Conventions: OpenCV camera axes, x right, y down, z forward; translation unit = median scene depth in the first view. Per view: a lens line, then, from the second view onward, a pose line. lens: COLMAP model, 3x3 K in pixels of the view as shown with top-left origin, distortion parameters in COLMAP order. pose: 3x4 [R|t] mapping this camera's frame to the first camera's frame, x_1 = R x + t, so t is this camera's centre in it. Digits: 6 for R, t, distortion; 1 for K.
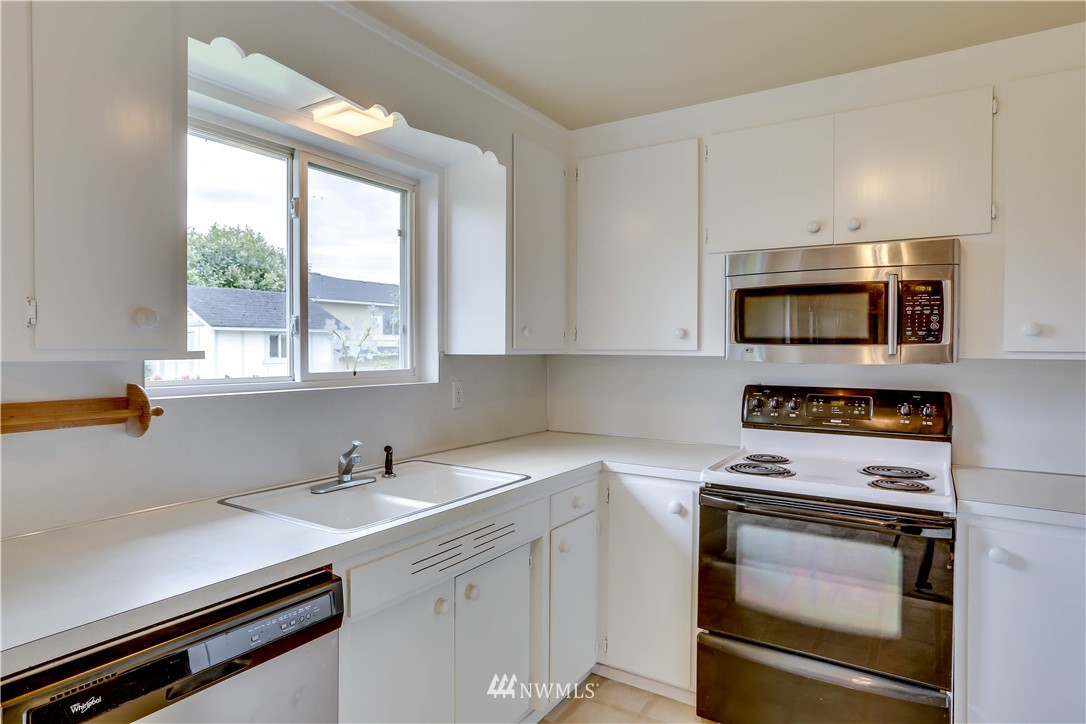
lens RADIAL K [[624.0, 0, 527.8], [0, 624.0, 359.5], [0, 0, 1]] dist [-0.008330, 0.001230]
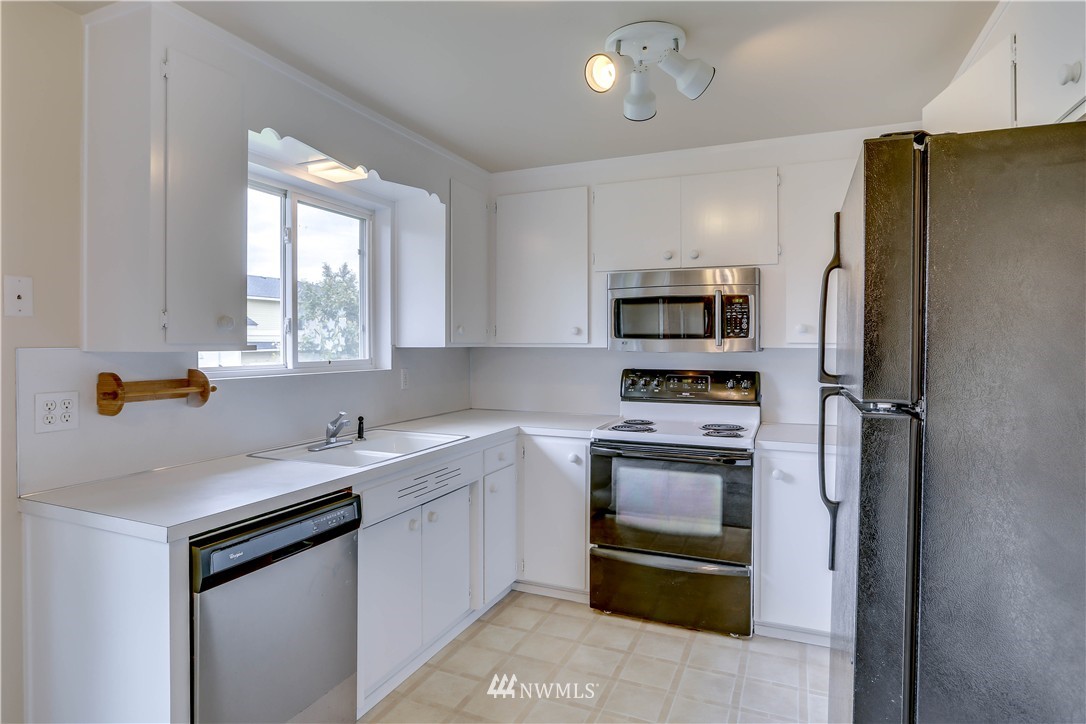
lens RADIAL K [[603.4, 0, 514.3], [0, 603.4, 346.1], [0, 0, 1]] dist [-0.028145, 0.000105]
pose [[0.989529, -0.004954, 0.144251, -0.081265], [0.006704, 0.999910, -0.011644, 0.006110], [-0.144180, 0.012489, 0.989473, -0.293494]]
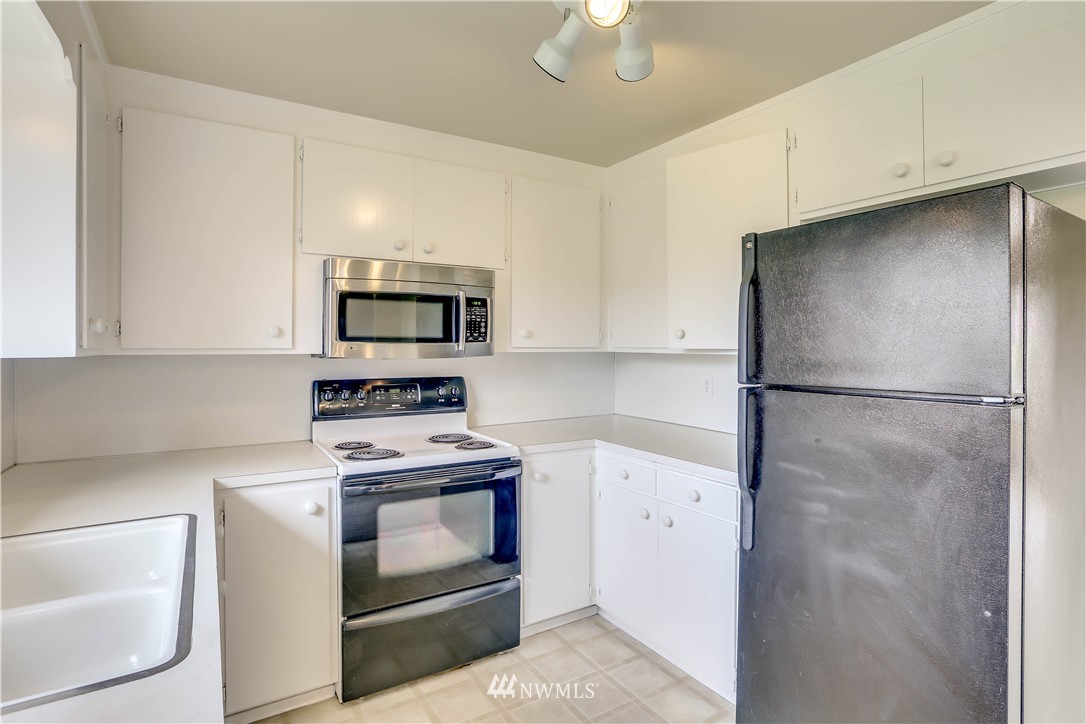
lens RADIAL K [[564.8, 0, 546.8], [0, 564.8, 345.7], [0, 0, 1]] dist [-0.032338, 0.000323]
pose [[0.425794, -0.003845, 0.904812, -0.403523], [0.018842, 0.999812, -0.004618, -0.007877], [-0.904624, 0.019014, 0.425786, 0.283504]]
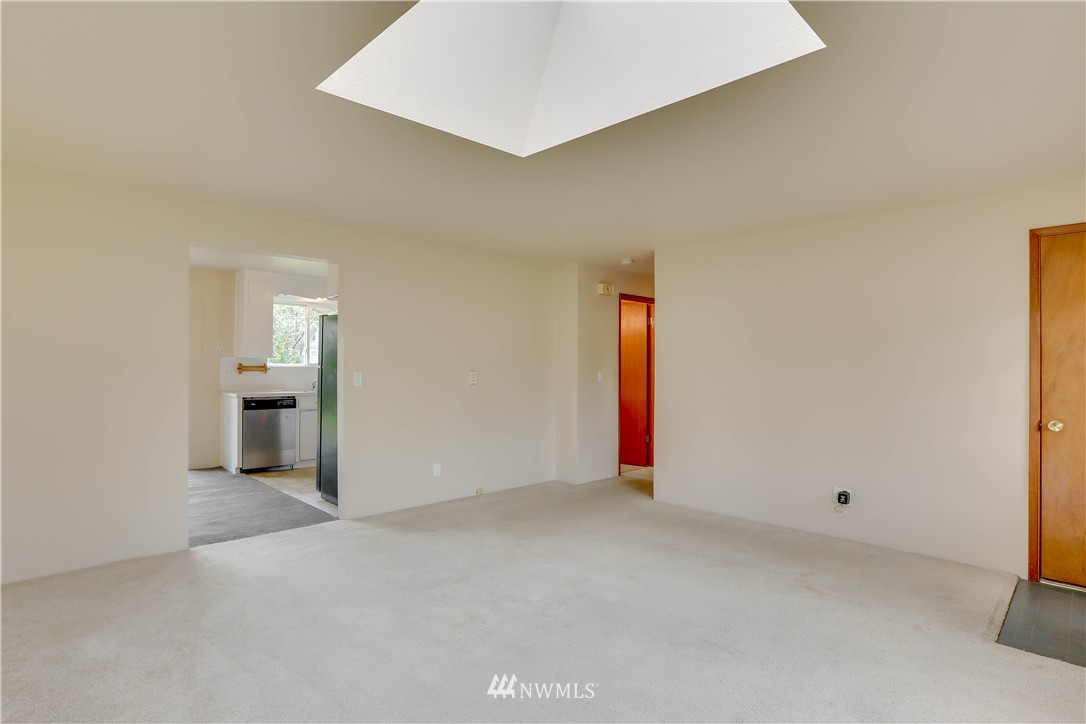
lens RADIAL K [[603.4, 0, 514.3], [0, 603.4, 346.1], [0, 0, 1]] dist [-0.028145, 0.000105]
pose [[0.969301, -0.008168, -0.245741, 1.641282], [-0.003886, 0.998814, -0.048528, 0.085617], [0.245846, 0.047993, 0.968120, -2.091023]]
